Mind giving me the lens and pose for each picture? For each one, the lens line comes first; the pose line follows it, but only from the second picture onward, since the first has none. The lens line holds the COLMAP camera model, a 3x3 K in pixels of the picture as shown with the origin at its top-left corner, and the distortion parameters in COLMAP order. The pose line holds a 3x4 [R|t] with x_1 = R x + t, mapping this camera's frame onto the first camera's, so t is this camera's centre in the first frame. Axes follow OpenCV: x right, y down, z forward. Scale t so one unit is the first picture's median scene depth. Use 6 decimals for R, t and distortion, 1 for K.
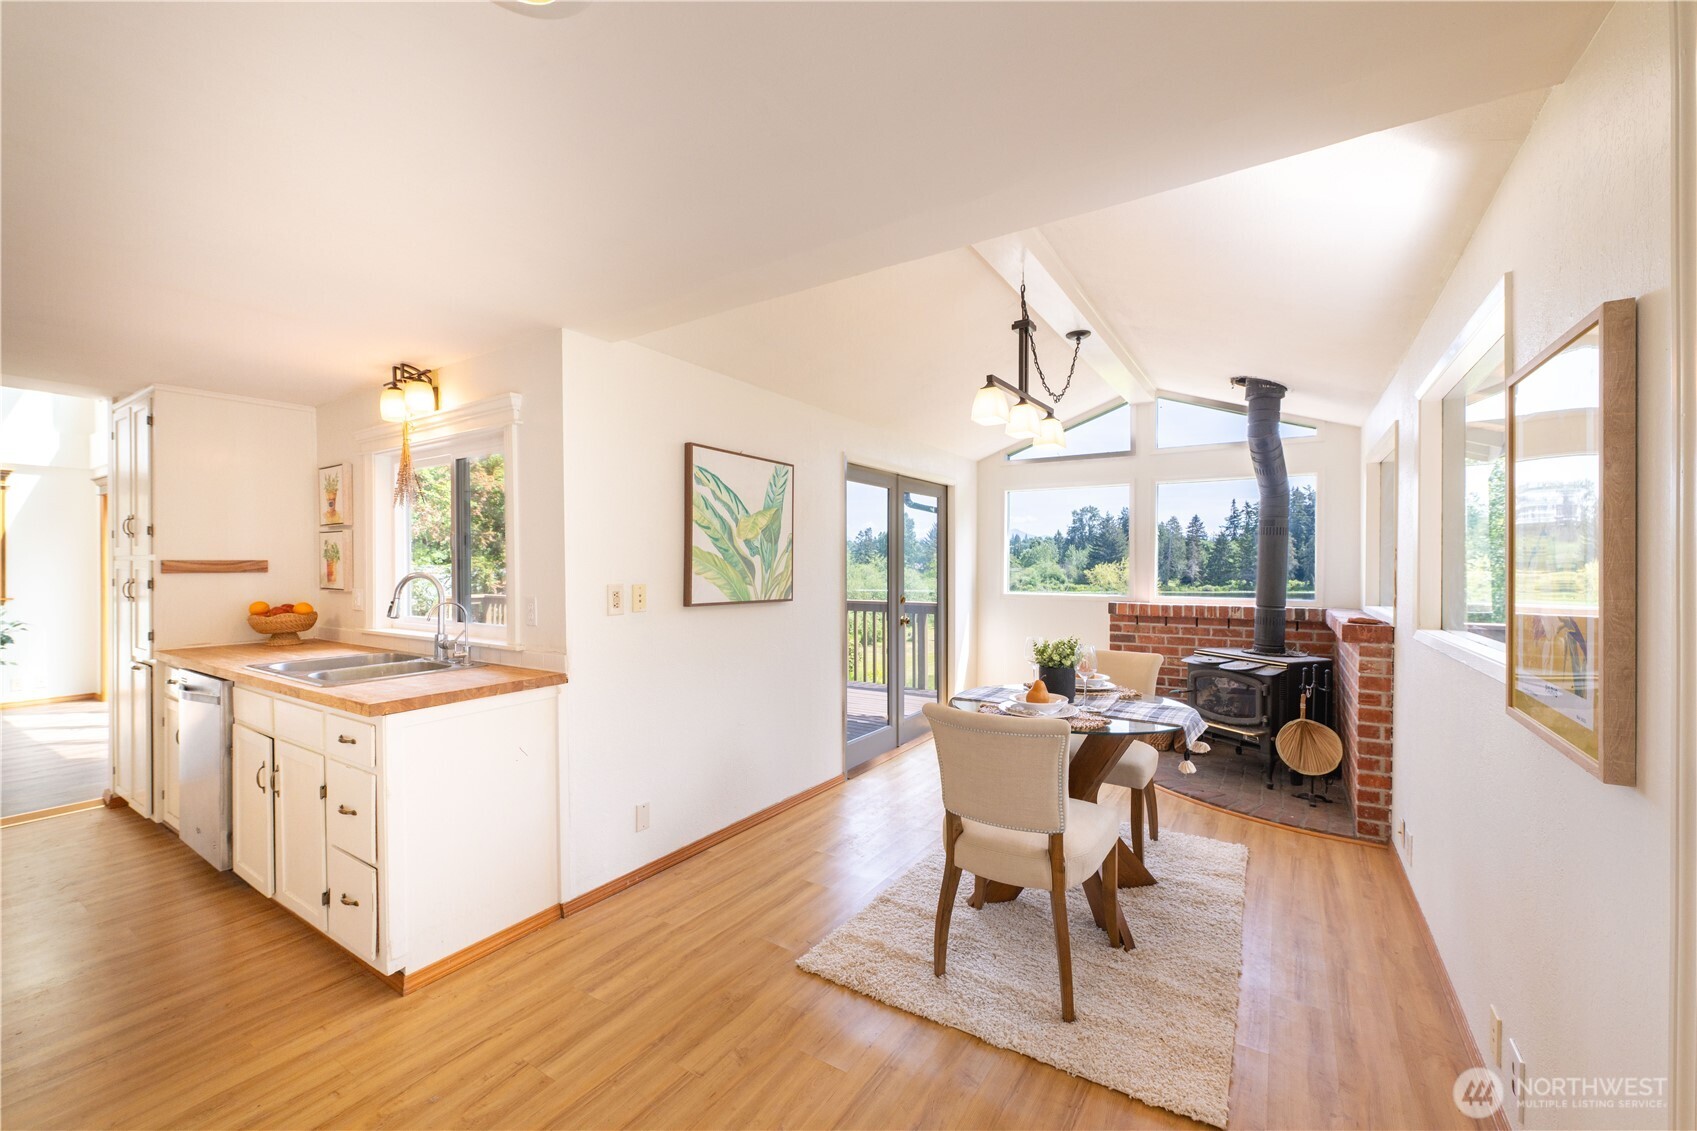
lens RADIAL K [[678.6, 0, 863.9], [0, 678.6, 566.8], [0, 0, 1]] dist [0.000863, -0.001547]
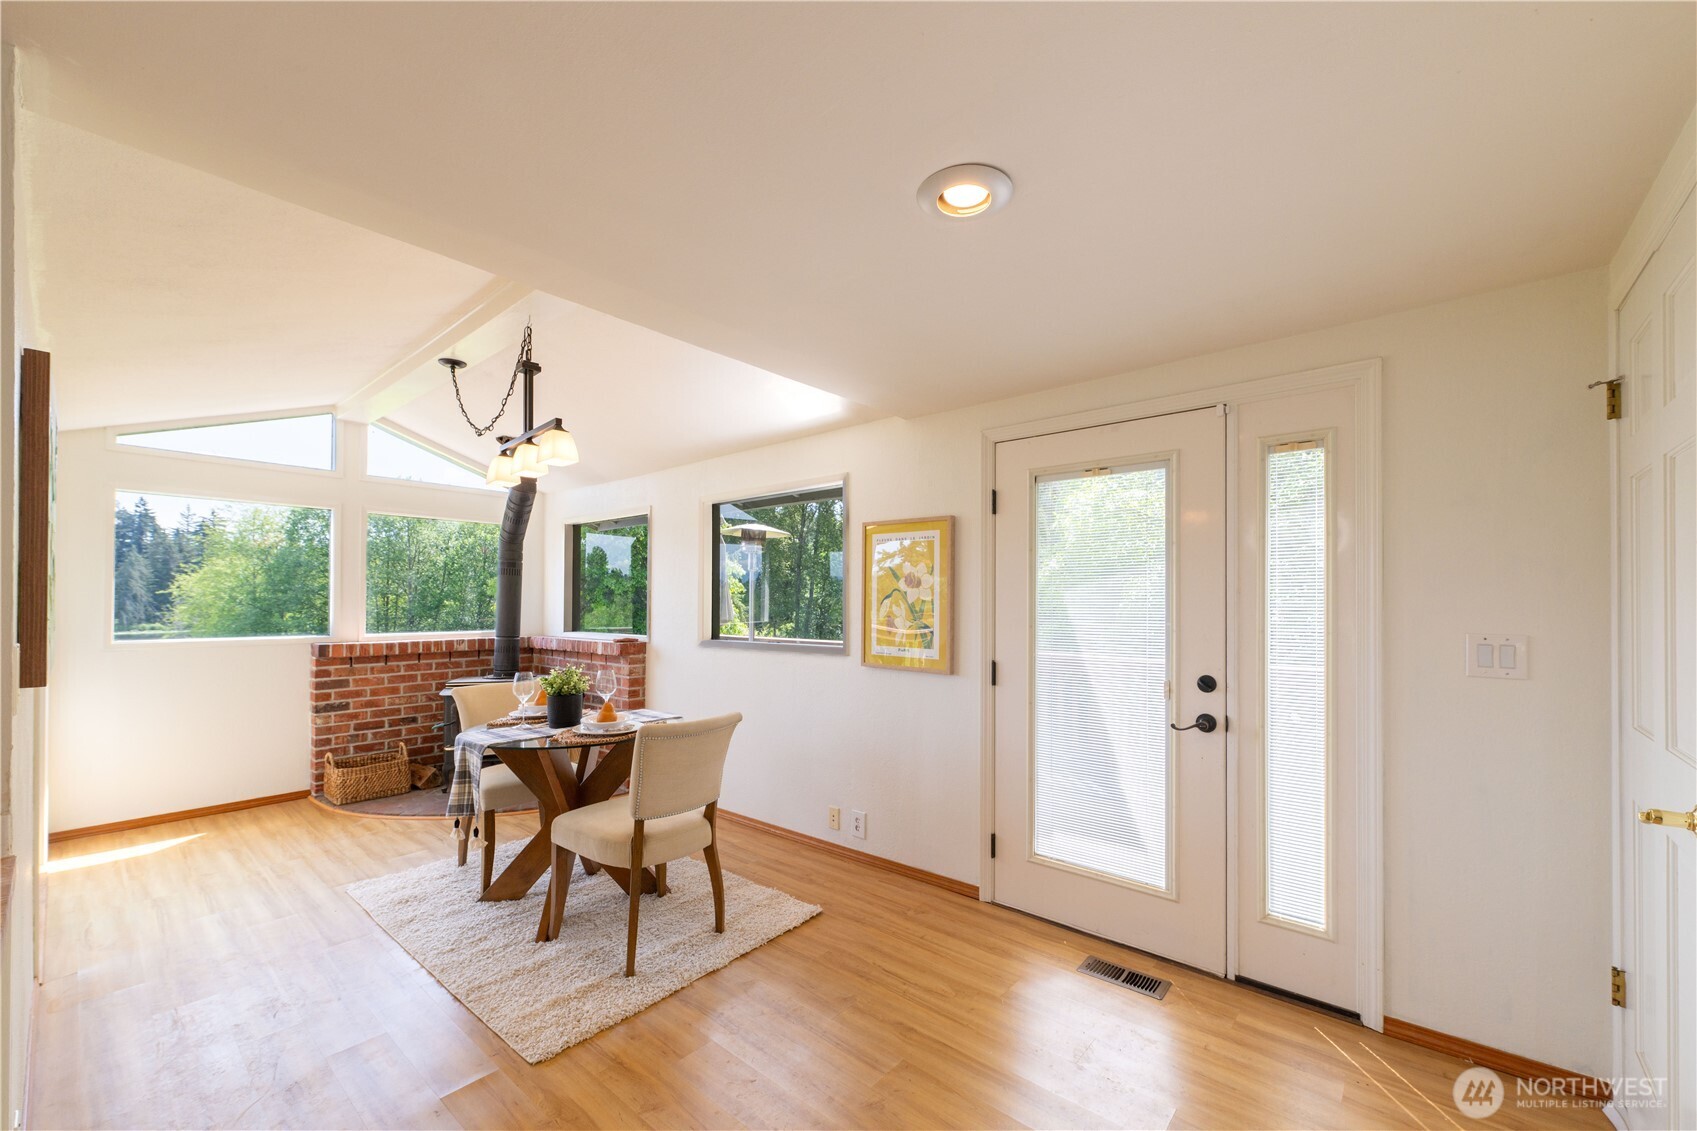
lens RADIAL K [[678.6, 0, 875.9], [0, 678.6, 583.3], [0, 0, 1]] dist [0.000863, -0.001547]
pose [[0.110672, 0.027333, 0.993481, -0.434250], [0.000146, 0.999621, -0.027518, -0.000636], [-0.993857, 0.003191, 0.110626, 0.219889]]
